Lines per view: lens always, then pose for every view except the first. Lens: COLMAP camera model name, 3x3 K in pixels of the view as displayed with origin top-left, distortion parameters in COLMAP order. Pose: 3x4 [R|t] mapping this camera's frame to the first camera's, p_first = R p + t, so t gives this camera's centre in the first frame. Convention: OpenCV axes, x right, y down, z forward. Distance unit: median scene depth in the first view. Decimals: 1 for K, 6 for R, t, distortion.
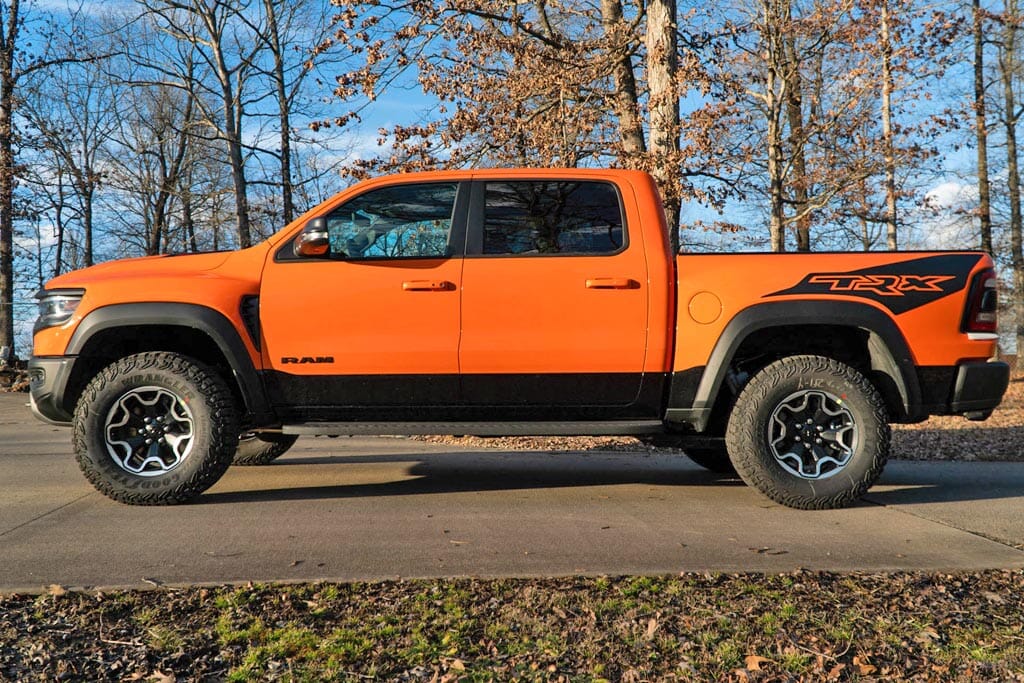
lens RADIAL K [[842.5, 0, 512.0], [0, 842.5, 341.5], [0, 0, 1]] dist [0.027830, 0.001862]
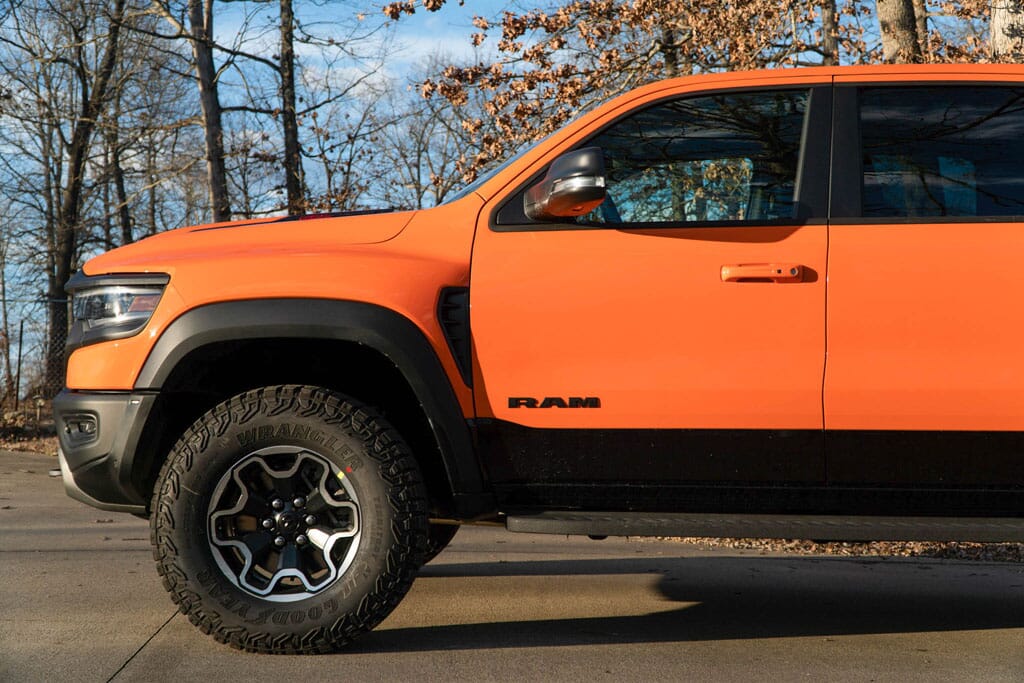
lens RADIAL K [[1305.2, 0, 512.6], [0, 1305.2, 378.5], [0, 0, 1]] dist [0.076757, -0.008271]
pose [[0.999481, 0.010120, -0.030592, -0.243039], [-0.009800, 0.999896, 0.010594, -0.003136], [0.030696, -0.010289, 0.999476, 0.118976]]
